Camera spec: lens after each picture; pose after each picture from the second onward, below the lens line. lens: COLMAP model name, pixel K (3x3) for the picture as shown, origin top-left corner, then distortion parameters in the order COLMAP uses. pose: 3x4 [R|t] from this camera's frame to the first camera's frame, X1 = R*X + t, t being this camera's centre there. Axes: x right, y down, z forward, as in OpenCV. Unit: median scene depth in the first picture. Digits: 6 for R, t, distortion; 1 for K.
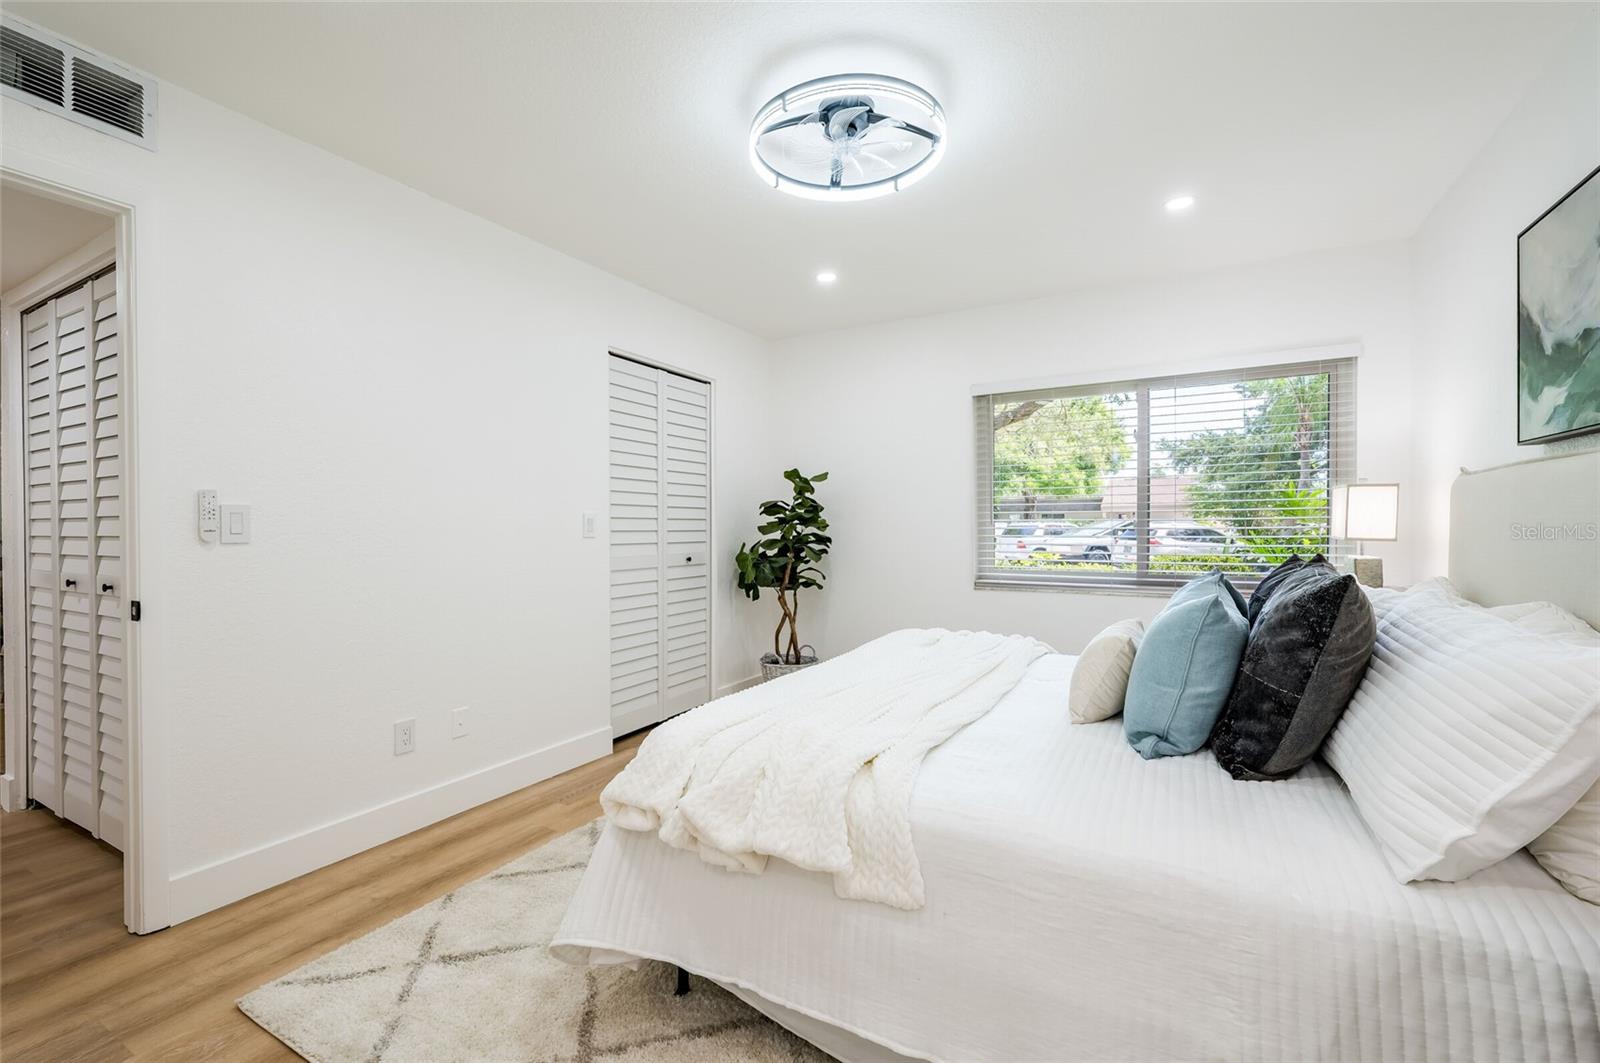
lens RADIAL K [[678.6, 0, 802.2], [0, 678.6, 530.8], [0, 0, 1]] dist [0.002513, -0.000749]
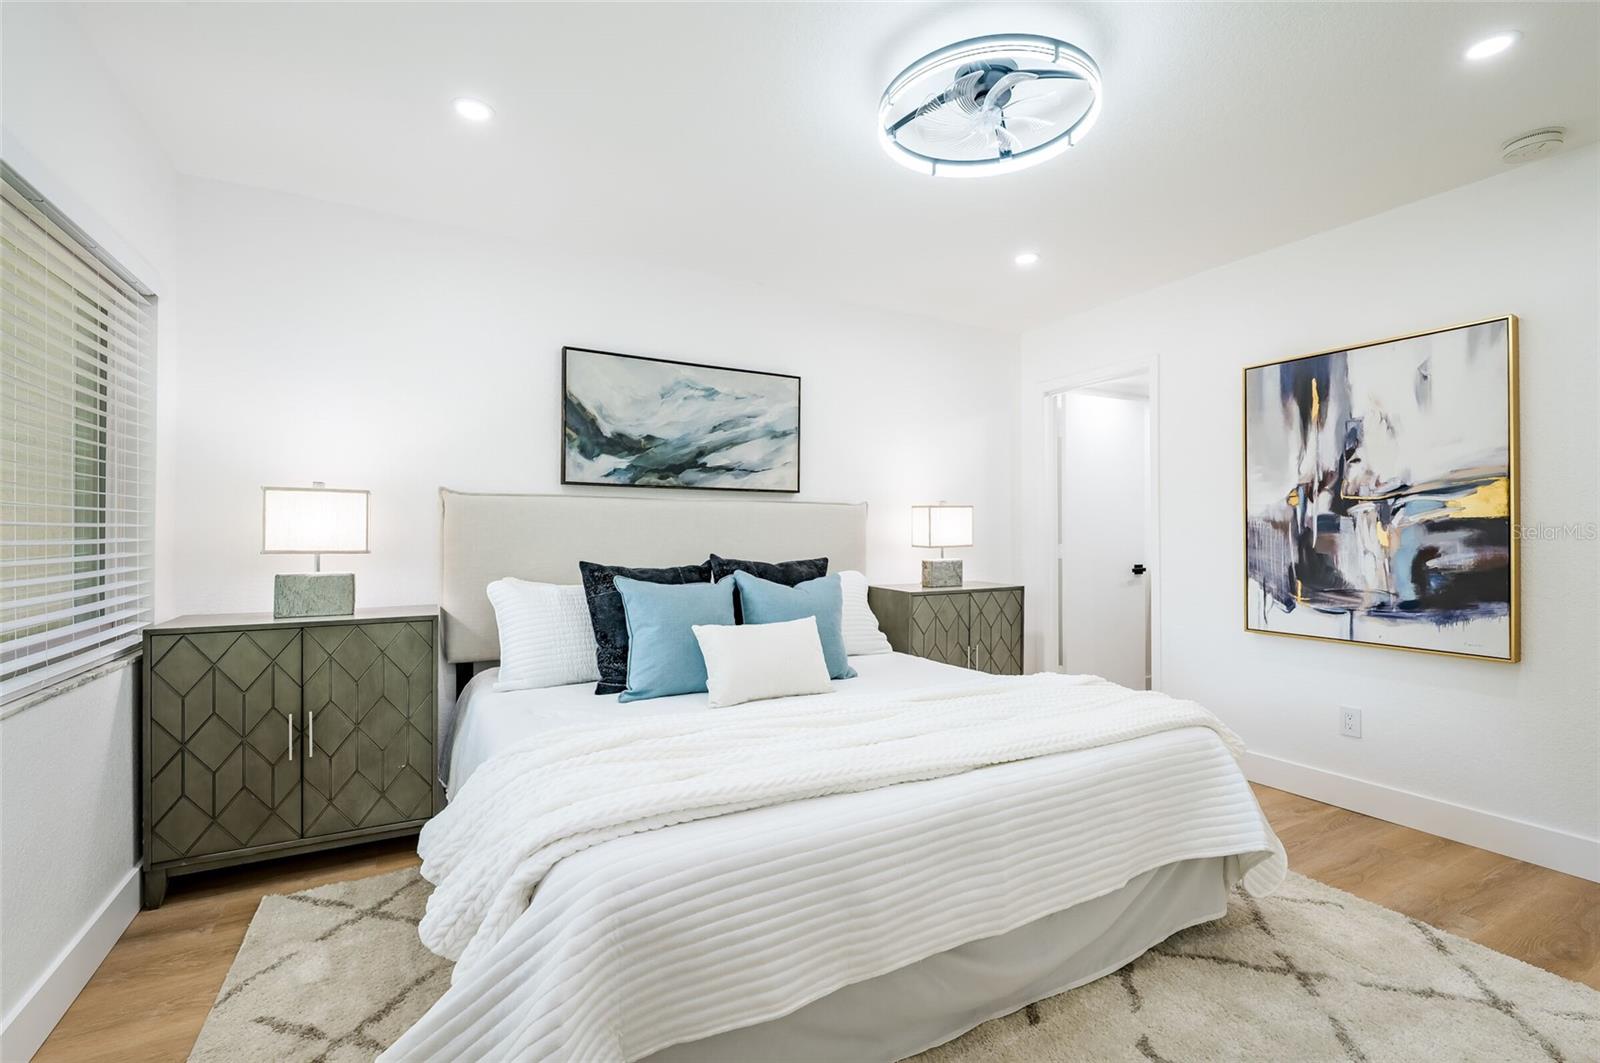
lens RADIAL K [[723.3, 0, 838.5], [0, 723.3, 532.7], [0, 0, 1]] dist [-0.000716, -0.000062]
pose [[-0.864275, 0.005948, 0.502984, -0.291545], [0.006549, 0.999978, -0.000571, -0.011188], [-0.502976, 0.002801, -0.864296, 2.105334]]
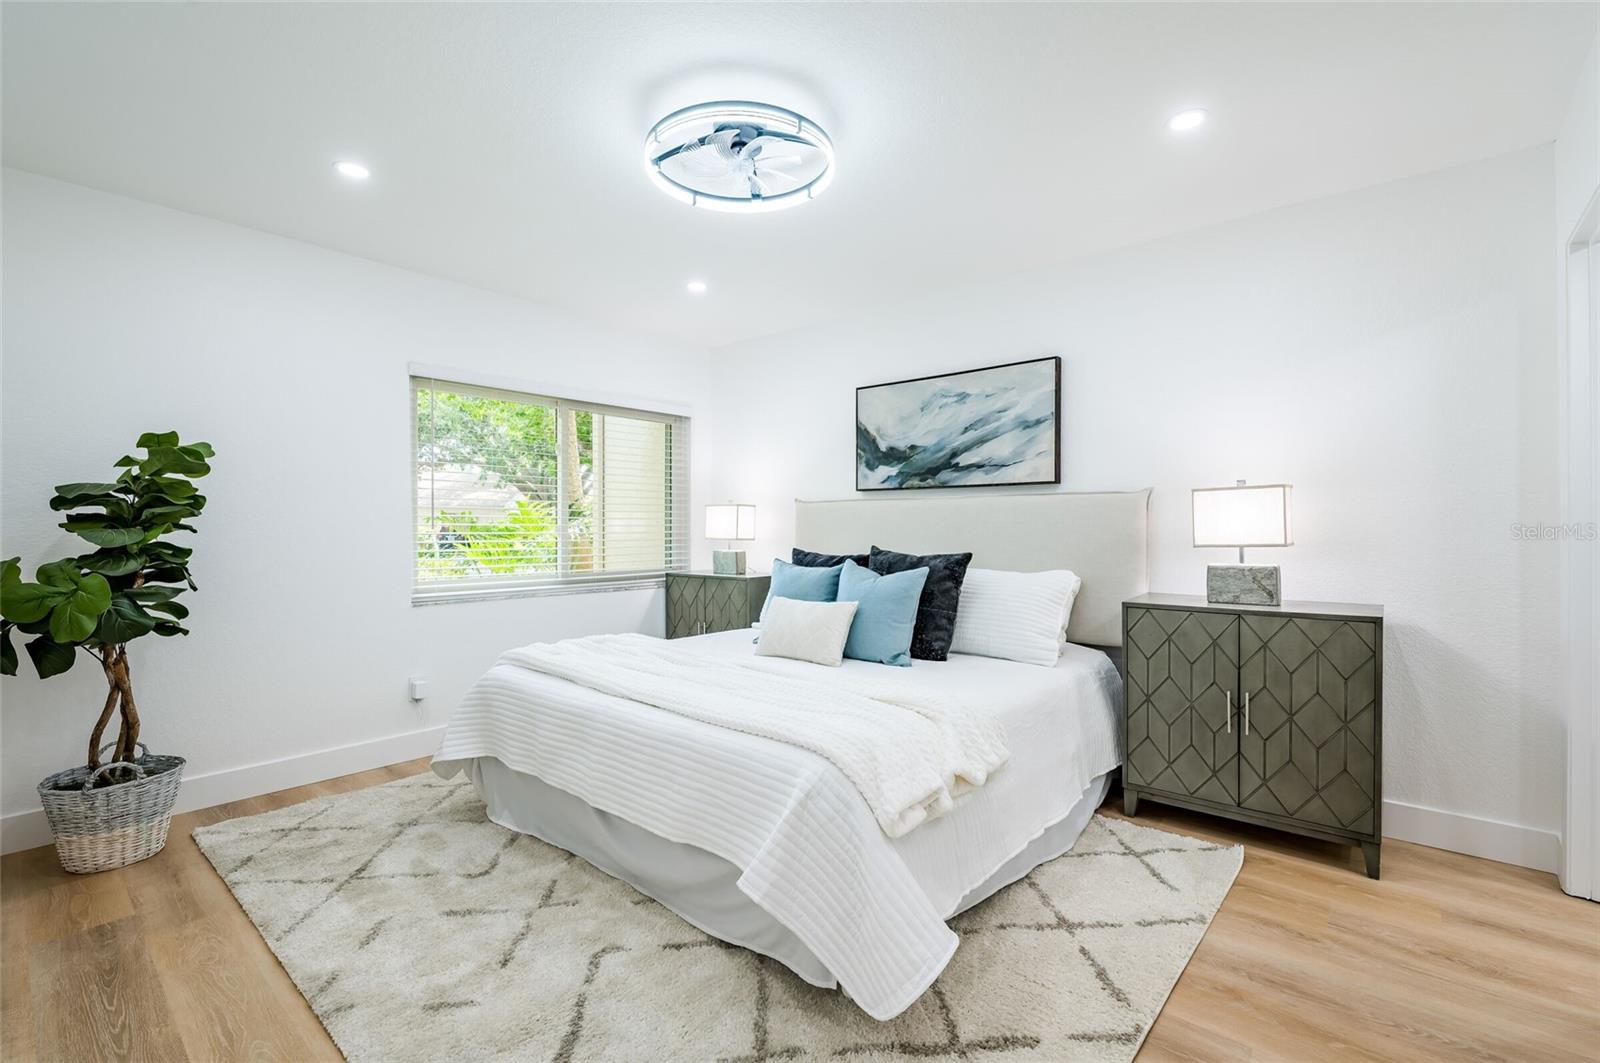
lens RADIAL K [[703.6, 0, 800.0], [0, 703.6, 531.5], [0, 0, 1]] dist [-0.002463, 0.000293]
pose [[0.196237, 0.002129, 0.980554, -1.043116], [0.005443, 0.999980, -0.003260, 0.000746], [-0.980541, 0.005977, 0.196221, 0.761547]]
